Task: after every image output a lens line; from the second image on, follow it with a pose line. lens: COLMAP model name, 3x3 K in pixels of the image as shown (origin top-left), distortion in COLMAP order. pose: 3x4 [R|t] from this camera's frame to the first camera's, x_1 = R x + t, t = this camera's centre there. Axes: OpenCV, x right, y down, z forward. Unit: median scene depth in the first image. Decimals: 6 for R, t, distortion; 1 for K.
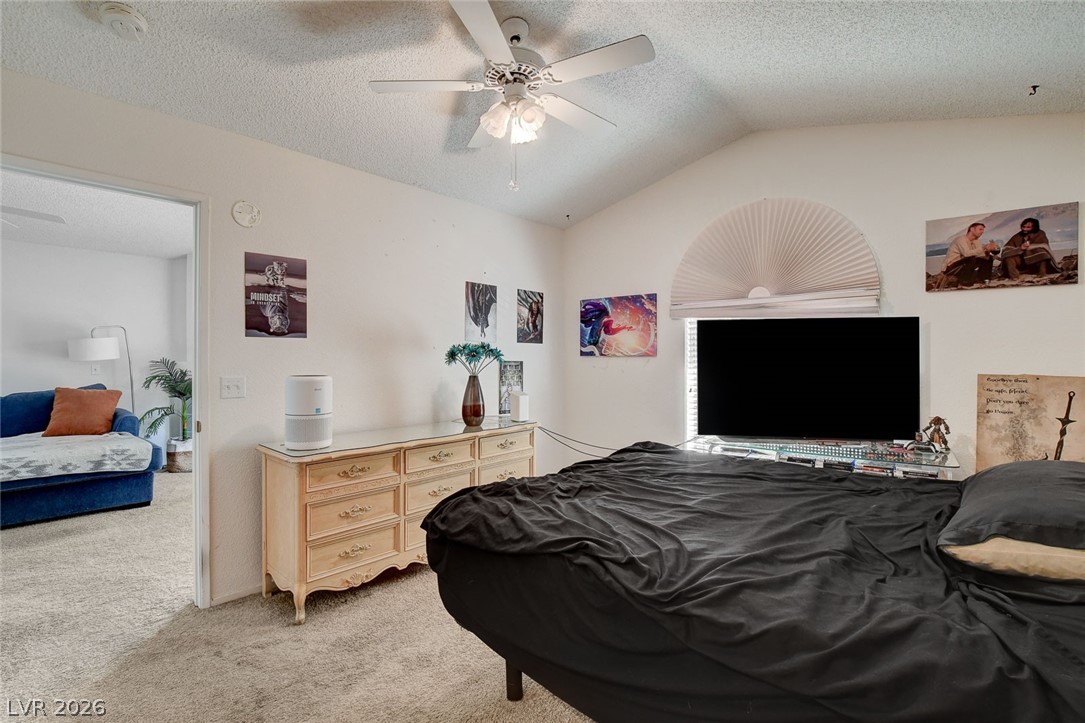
lens RADIAL K [[493.2, 0, 541.7], [0, 493.2, 359.5], [0, 0, 1]] dist [-0.023072, 0.000718]
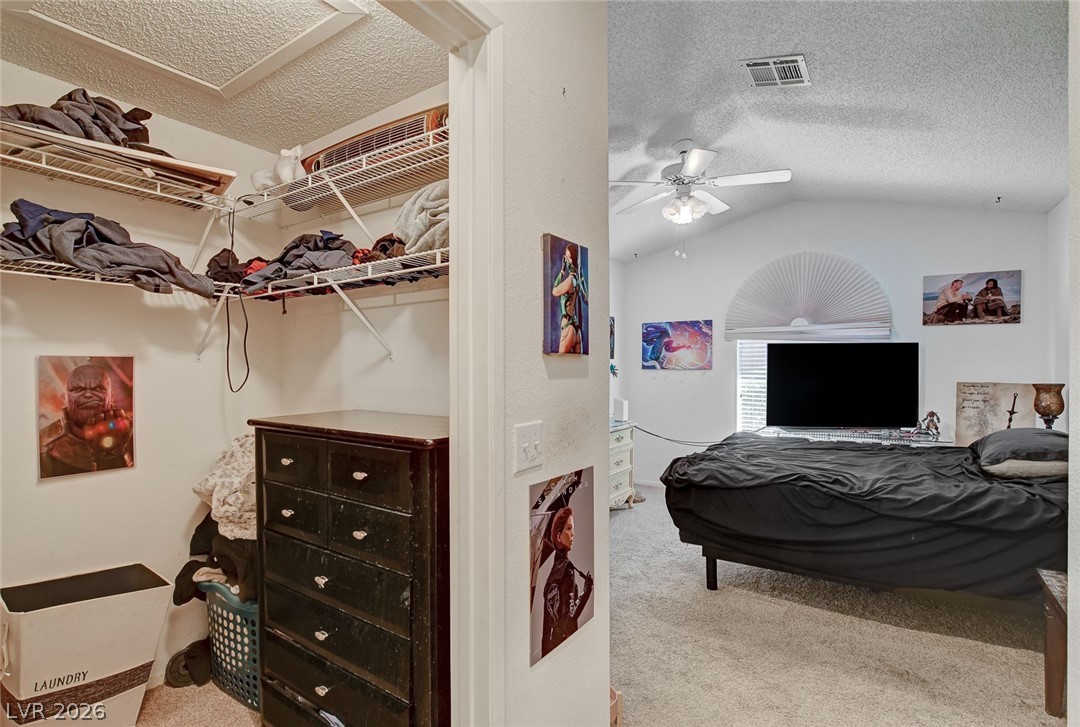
lens RADIAL K [[512.8, 0, 540.4], [0, 512.8, 376.0], [0, 0, 1]] dist [-0.001411, -0.012189]
pose [[0.992146, -0.004498, 0.125001, -0.542679], [0.002835, 0.999905, 0.013479, -0.012906], [-0.125050, -0.013019, 0.992065, -0.375059]]
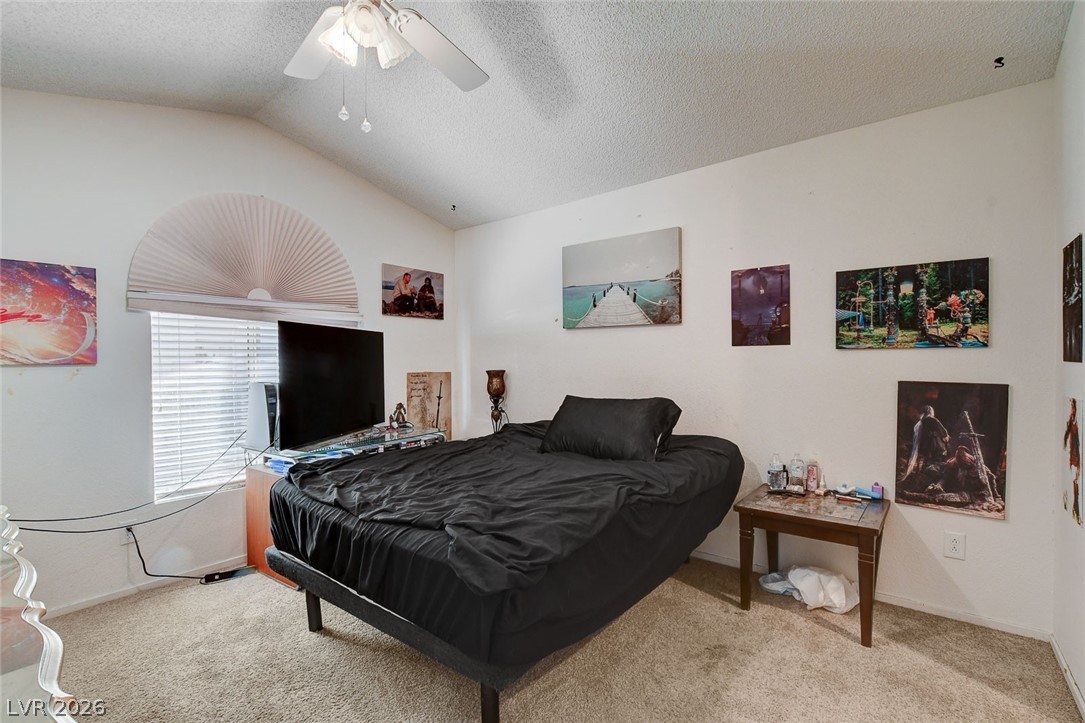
lens RADIAL K [[493.2, 0, 541.7], [0, 493.2, 359.5], [0, 0, 1]] dist [-0.023072, 0.000718]
pose [[-0.043147, 0.000549, 0.999069, -0.643345], [0.017039, 0.999855, 0.000187, -0.004057], [-0.998923, 0.017031, -0.043151, 0.630114]]
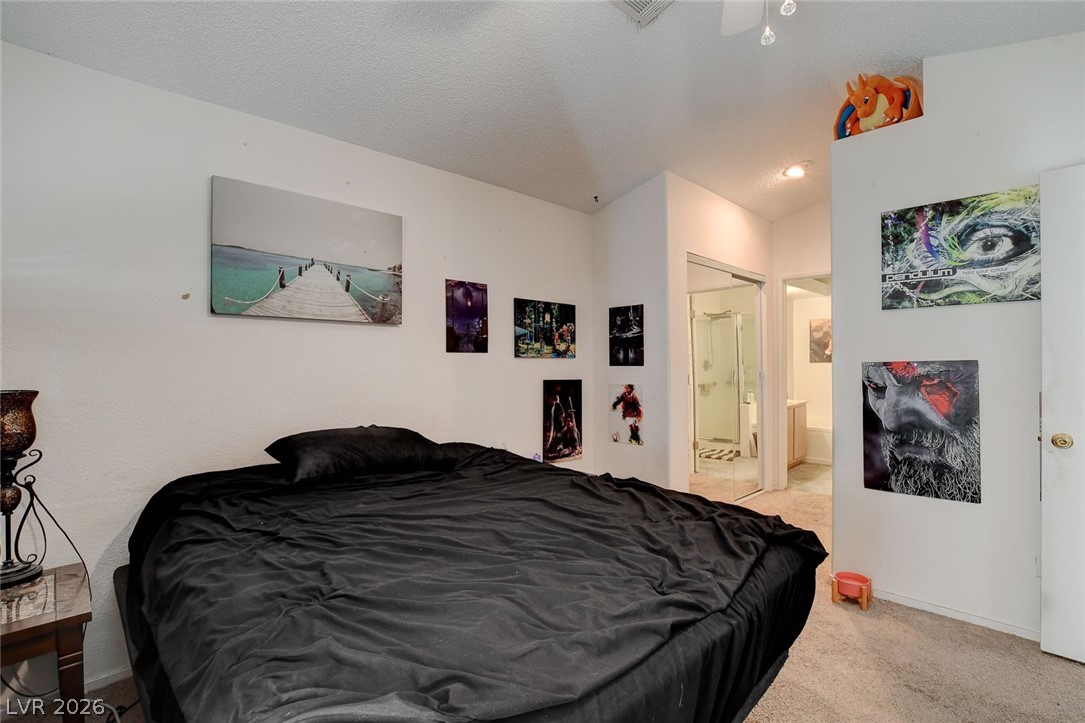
lens RADIAL K [[493.2, 0, 541.7], [0, 493.2, 359.5], [0, 0, 1]] dist [-0.023072, 0.000718]
pose [[-0.996255, 0.006712, 0.086208, 0.129687], [0.006965, 0.999972, 0.002635, -0.011930], [-0.086188, 0.003226, -0.996274, 1.265585]]
